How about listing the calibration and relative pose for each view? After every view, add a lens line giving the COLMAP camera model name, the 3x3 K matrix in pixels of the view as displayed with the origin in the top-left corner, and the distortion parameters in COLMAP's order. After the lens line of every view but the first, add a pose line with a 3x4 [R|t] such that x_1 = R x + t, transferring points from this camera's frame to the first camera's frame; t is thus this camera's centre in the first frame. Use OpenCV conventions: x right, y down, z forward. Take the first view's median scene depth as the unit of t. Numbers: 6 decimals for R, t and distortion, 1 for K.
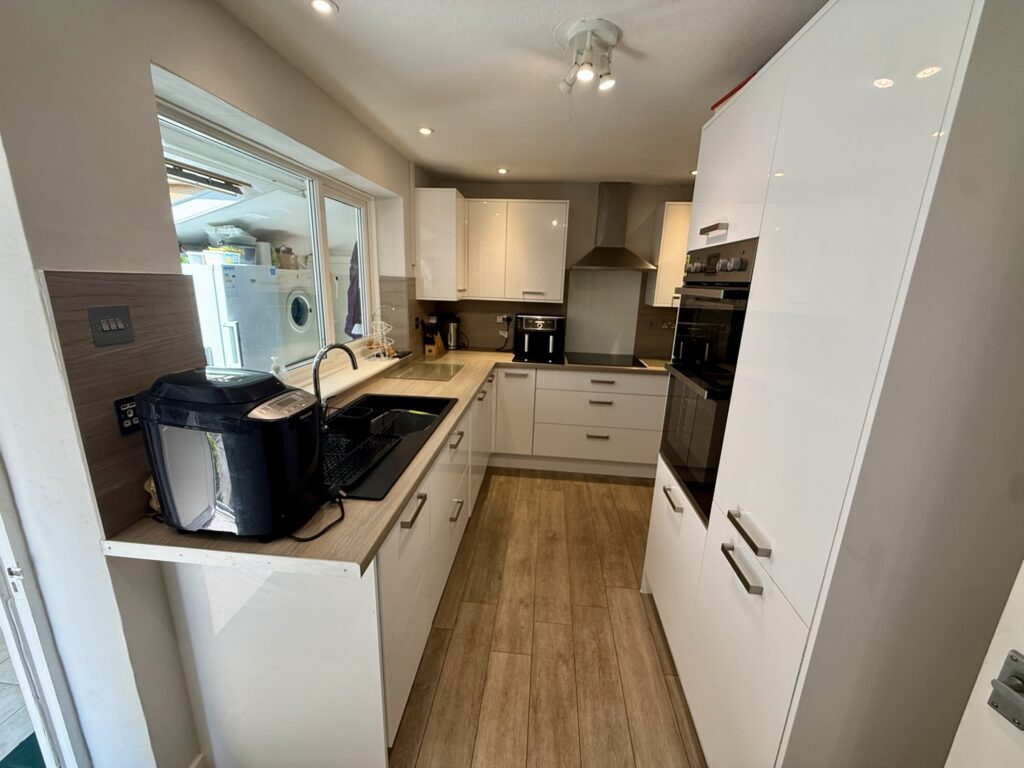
lens RADIAL K [[409.4, 0, 507.1], [0, 409.4, 384.0], [0, 0, 1]] dist [0.000846, -0.000349]
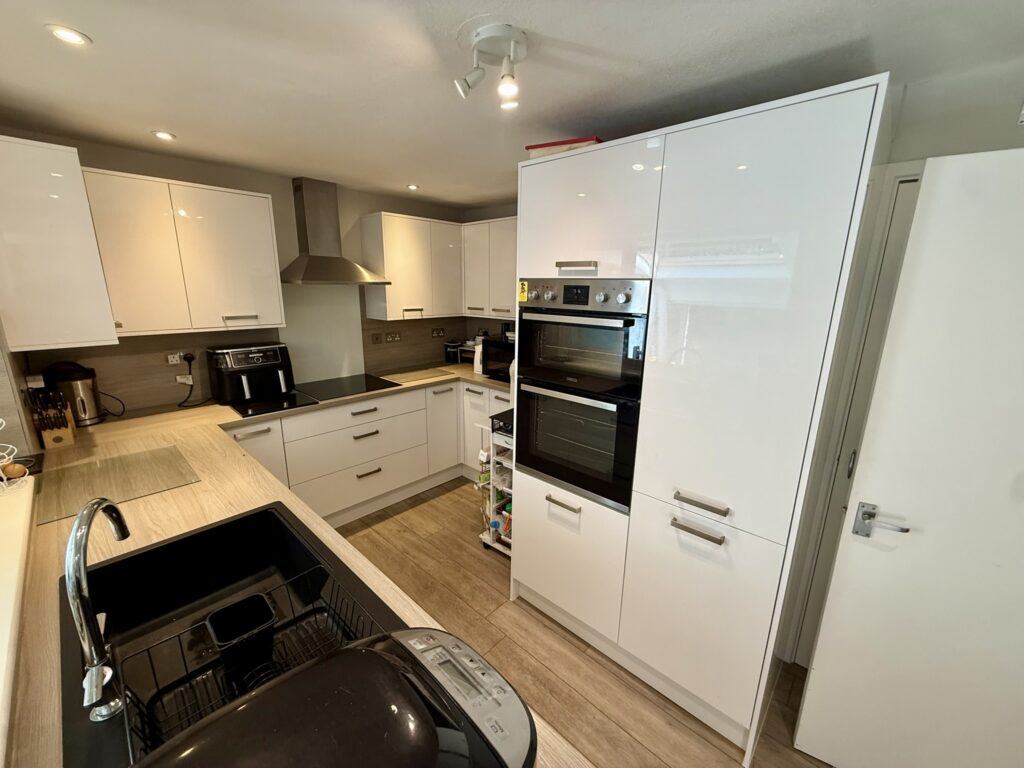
lens RADIAL K [[409.4, 0, 509.7], [0, 409.4, 384.1], [0, 0, 1]] dist [0.000846, -0.000349]
pose [[0.604510, -0.212145, 0.767830, -0.239279], [0.203677, 0.973010, 0.108481, -0.094156], [-0.770119, 0.090812, 0.631403, 0.198457]]
